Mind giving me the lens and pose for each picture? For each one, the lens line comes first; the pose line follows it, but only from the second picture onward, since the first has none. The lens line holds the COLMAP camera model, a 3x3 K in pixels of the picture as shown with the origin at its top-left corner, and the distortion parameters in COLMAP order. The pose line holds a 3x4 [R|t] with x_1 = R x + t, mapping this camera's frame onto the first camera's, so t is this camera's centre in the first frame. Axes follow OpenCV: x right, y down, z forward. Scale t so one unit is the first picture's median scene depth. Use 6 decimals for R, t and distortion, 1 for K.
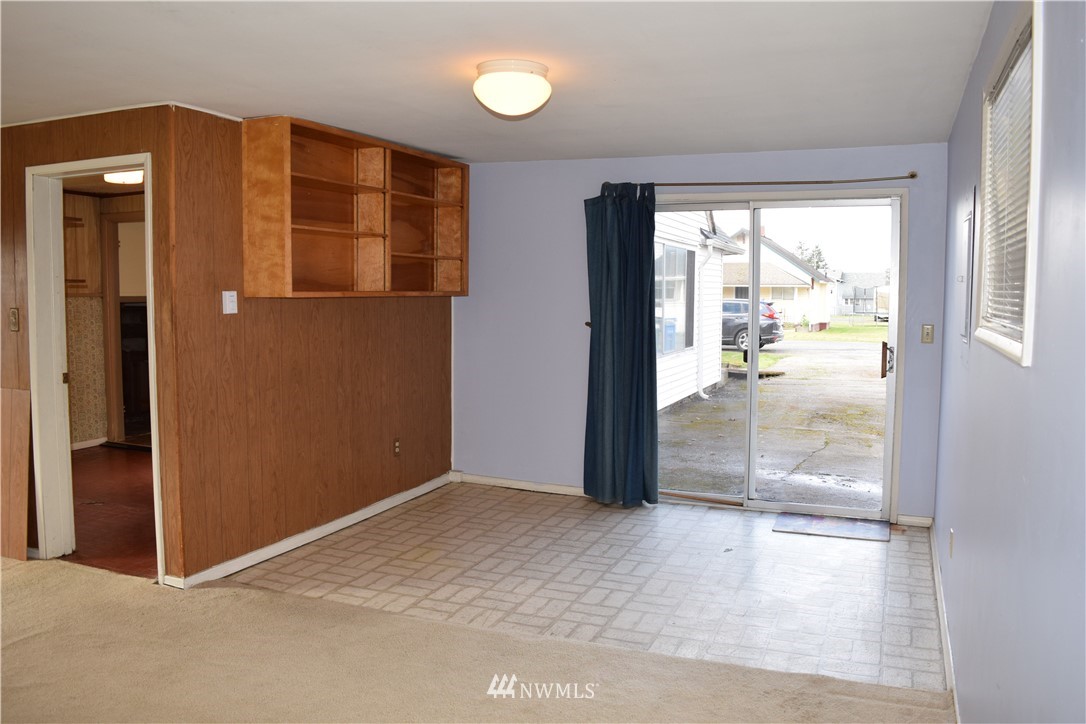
lens RADIAL K [[852.0, 0, 544.6], [0, 852.0, 357.5], [0, 0, 1]] dist [-0.092583, 0.018673]
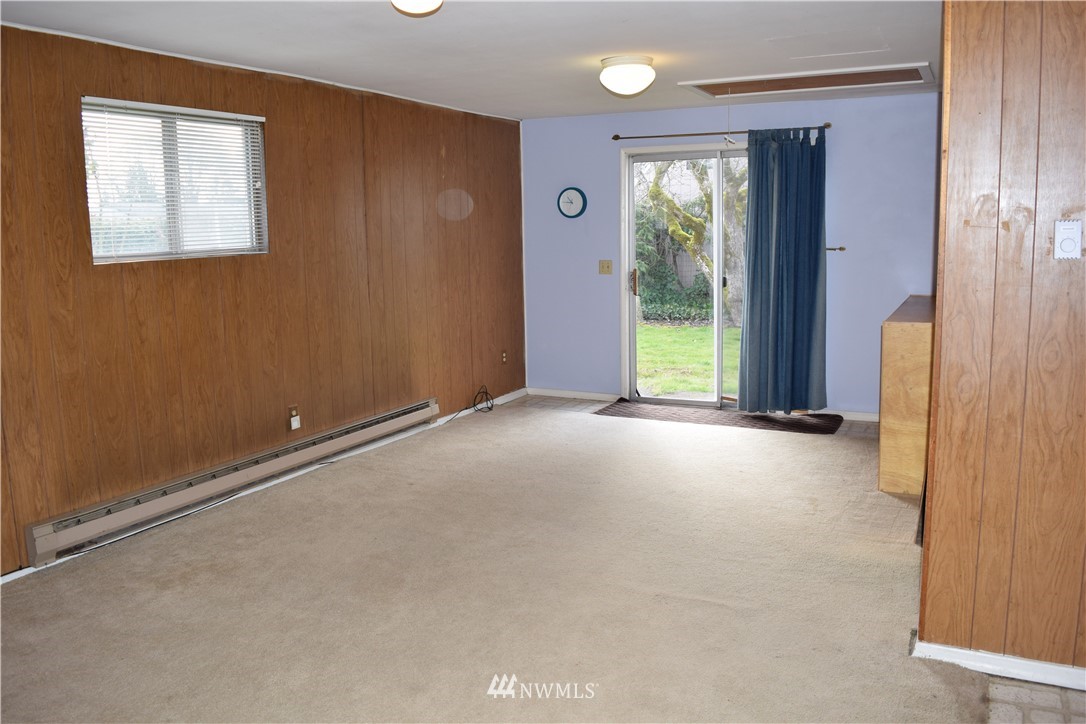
lens RADIAL K [[852.0, 0, 544.6], [0, 852.0, 357.5], [0, 0, 1]] dist [-0.092583, 0.018673]
pose [[-0.086609, 0.145224, -0.985601, 0.232252], [-0.052915, 0.987251, 0.150117, -0.052521], [0.994836, 0.065154, -0.077821, 0.714471]]
